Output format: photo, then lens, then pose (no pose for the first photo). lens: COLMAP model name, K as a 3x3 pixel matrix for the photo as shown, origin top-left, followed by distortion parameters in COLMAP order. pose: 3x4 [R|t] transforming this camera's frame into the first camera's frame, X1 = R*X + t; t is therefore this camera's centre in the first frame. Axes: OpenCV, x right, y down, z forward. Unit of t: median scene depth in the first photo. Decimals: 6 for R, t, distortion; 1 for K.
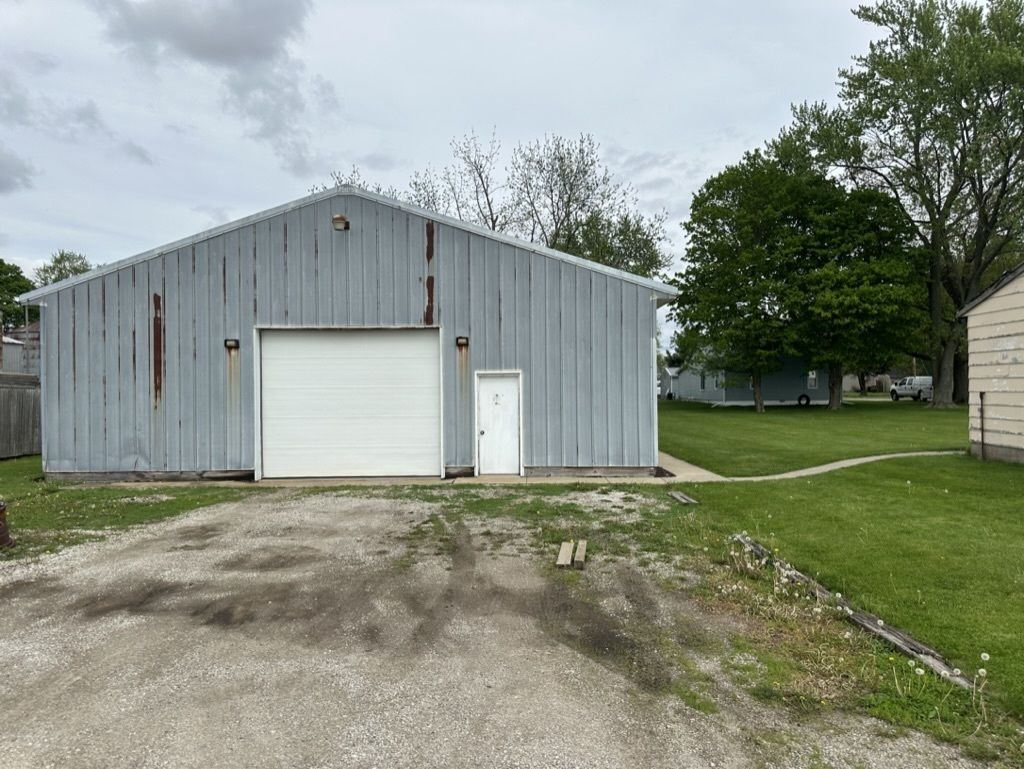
lens RADIAL K [[718.1, 0, 512.0], [0, 718.1, 384.5], [0, 0, 1]] dist [0.138537, -0.202012]
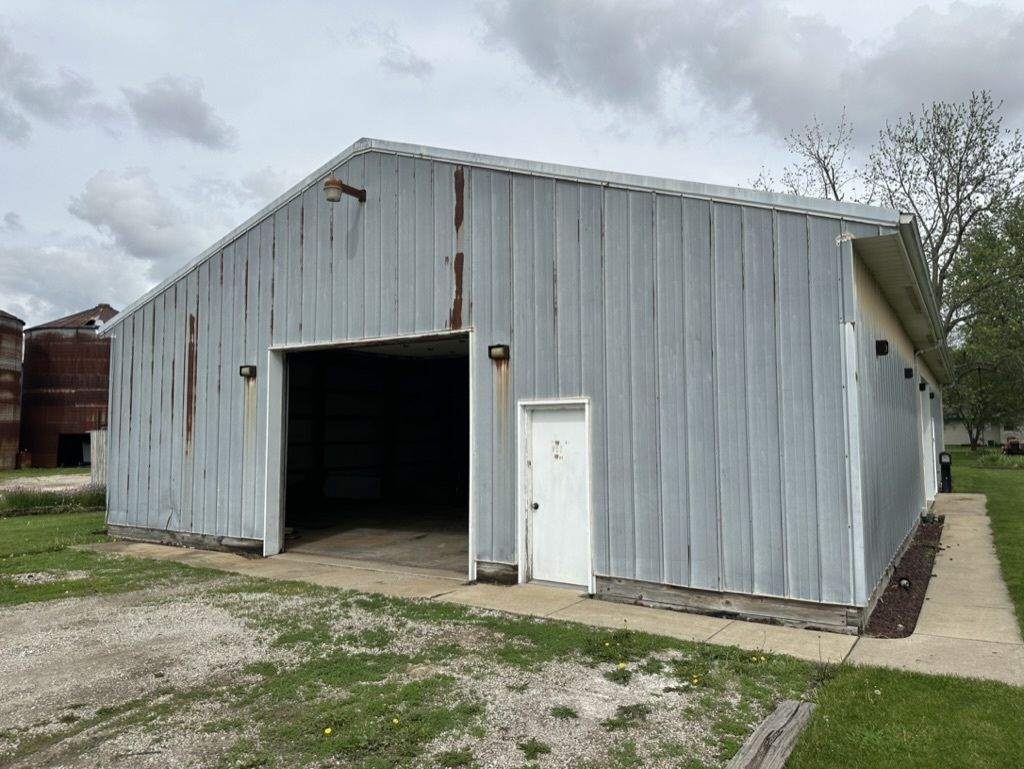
lens RADIAL K [[720.2, 0, 514.9], [0, 720.2, 381.7], [0, 0, 1]] dist [0.118341, -0.147860]
pose [[0.860073, -0.030009, -0.509288, 0.248011], [-0.002866, 0.997969, -0.063643, 0.003141], [0.510164, 0.056197, 0.858239, 0.484808]]
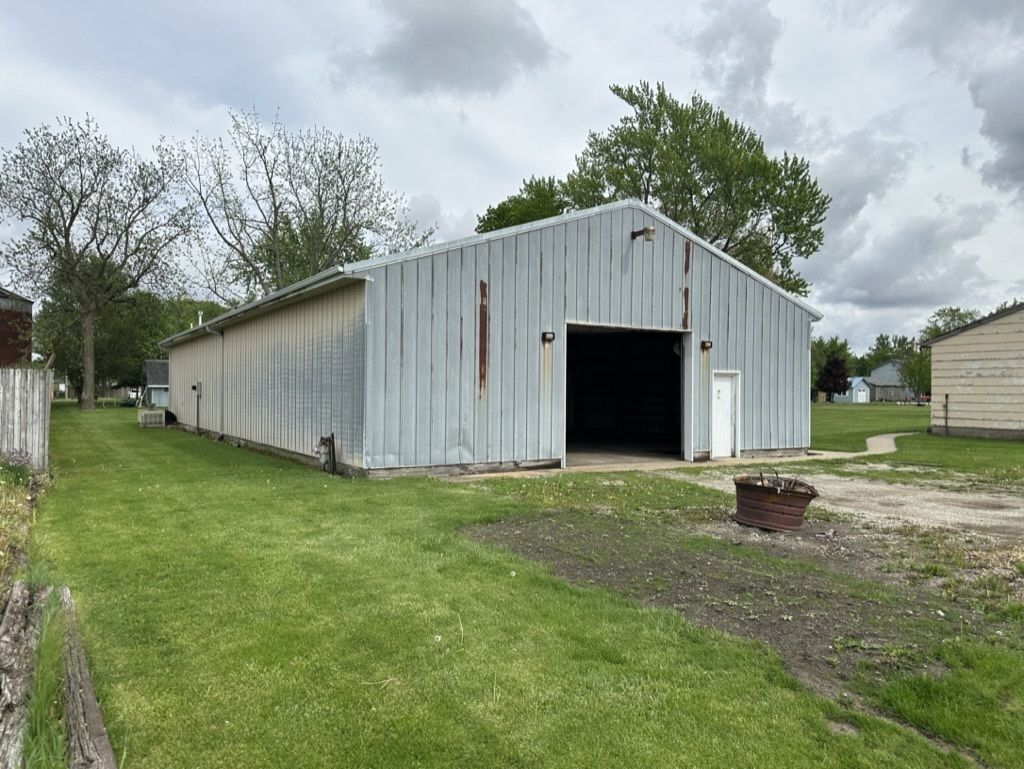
lens RADIAL K [[718.1, 0, 512.0], [0, 718.1, 384.5], [0, 0, 1]] dist [0.138537, -0.202012]
pose [[0.832912, 0.022463, 0.552949, -0.984466], [-0.019402, 0.999747, -0.011389, 0.024575], [-0.553065, -0.001242, 0.833137, 0.183834]]
